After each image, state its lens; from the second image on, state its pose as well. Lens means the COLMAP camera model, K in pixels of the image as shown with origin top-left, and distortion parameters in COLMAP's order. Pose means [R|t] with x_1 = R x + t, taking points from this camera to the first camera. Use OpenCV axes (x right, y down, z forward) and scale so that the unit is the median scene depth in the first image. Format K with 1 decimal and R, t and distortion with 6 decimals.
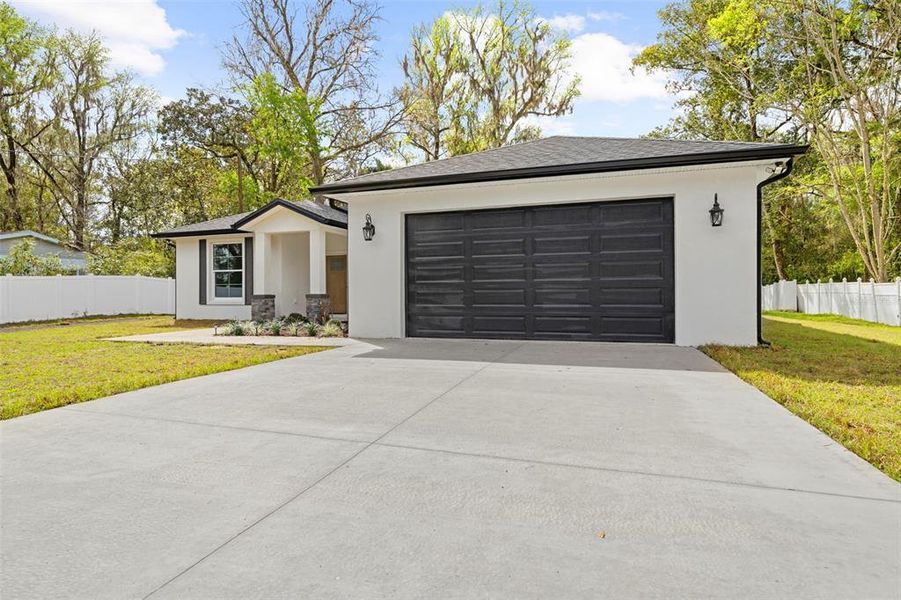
lens RADIAL K [[521.9, 0, 452.3], [0, 521.9, 295.6], [0, 0, 1]] dist [0.001258, -0.002121]
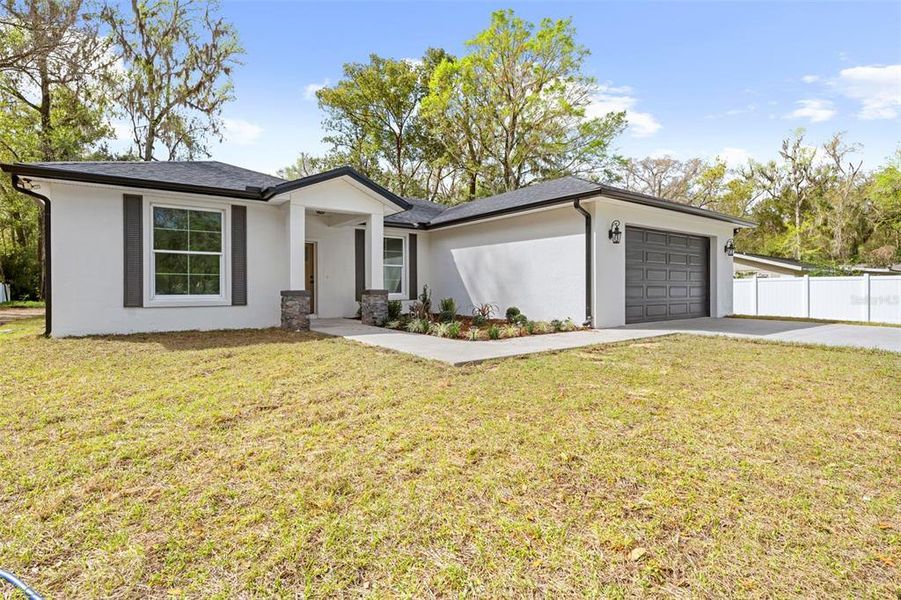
lens RADIAL K [[436.1, 0, 446.8], [0, 436.1, 294.6], [0, 0, 1]] dist [0.000464, 0.001082]
pose [[0.569010, -0.005347, 0.822313, -0.676846], [0.002802, 0.999986, 0.004564, 0.001721], [-0.822326, -0.000293, 0.569016, 0.436043]]
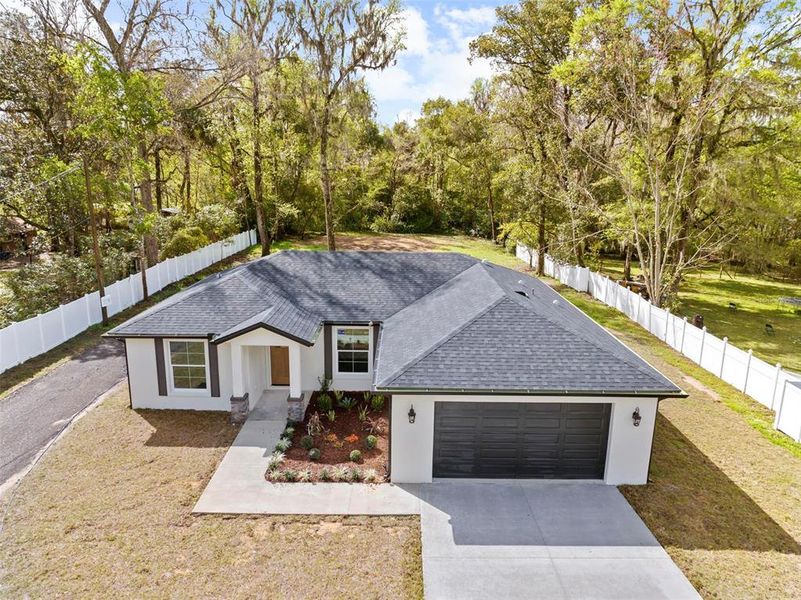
lens RADIAL K [[552.1, 0, 402.1], [0, 552.1, 301.8], [0, 0, 1]] dist [-0.030598, -0.003183]
pose [[0.942965, -0.055349, 0.328258, -0.374046], [-0.019111, 0.975453, 0.219375, -0.426692], [-0.332343, -0.213136, 0.918761, -0.155128]]
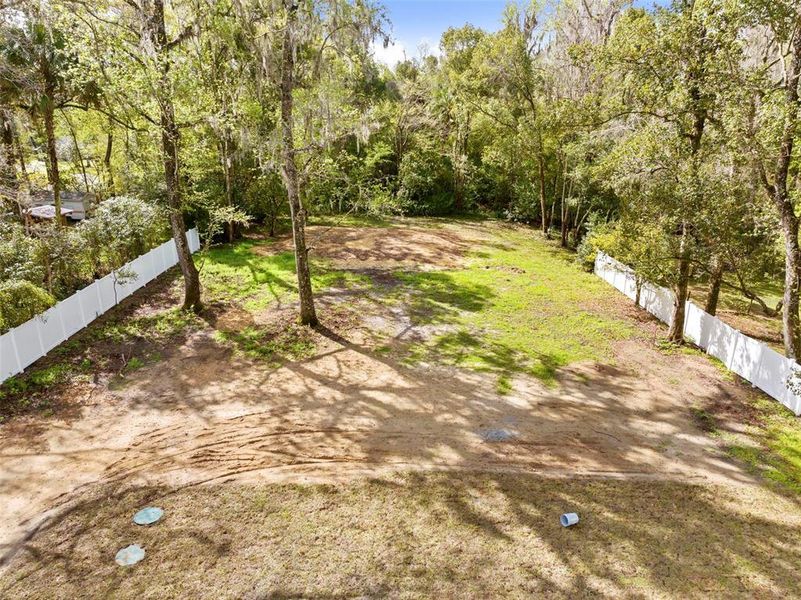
lens RADIAL K [[564.4, 0, 398.0], [0, 564.4, 297.5], [0, 0, 1]] dist [-0.035038, 0.014496]
pose [[0.942675, -0.081056, 0.323718, -0.029429], [-0.020930, 0.953783, 0.299766, -0.548056], [-0.333055, -0.289357, 0.897411, 1.132445]]
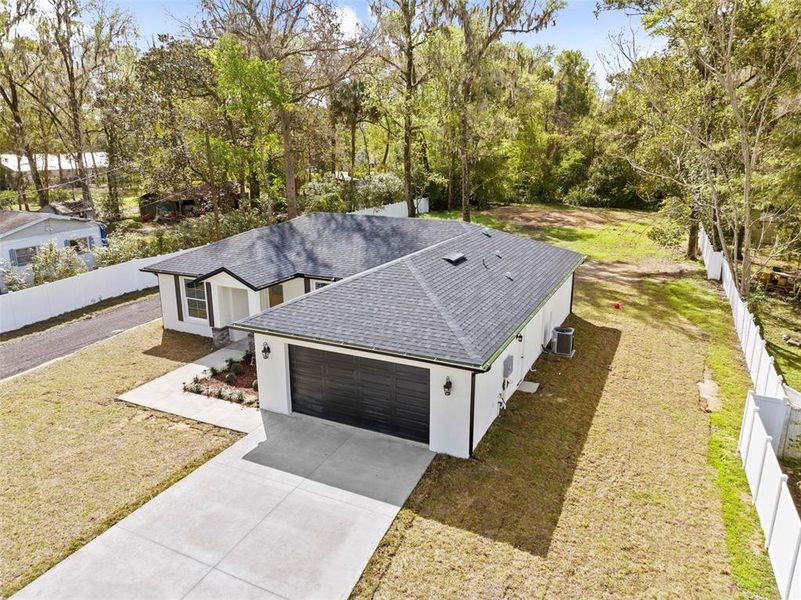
lens RADIAL K [[564.4, 0, 403.0], [0, 564.4, 298.3], [0, 0, 1]] dist [-0.035038, 0.014496]
pose [[0.993735, 0.032824, -0.106833, 0.253415], [-0.003682, 0.964995, 0.262242, -0.427212], [0.111701, -0.260206, 0.959070, -0.328432]]
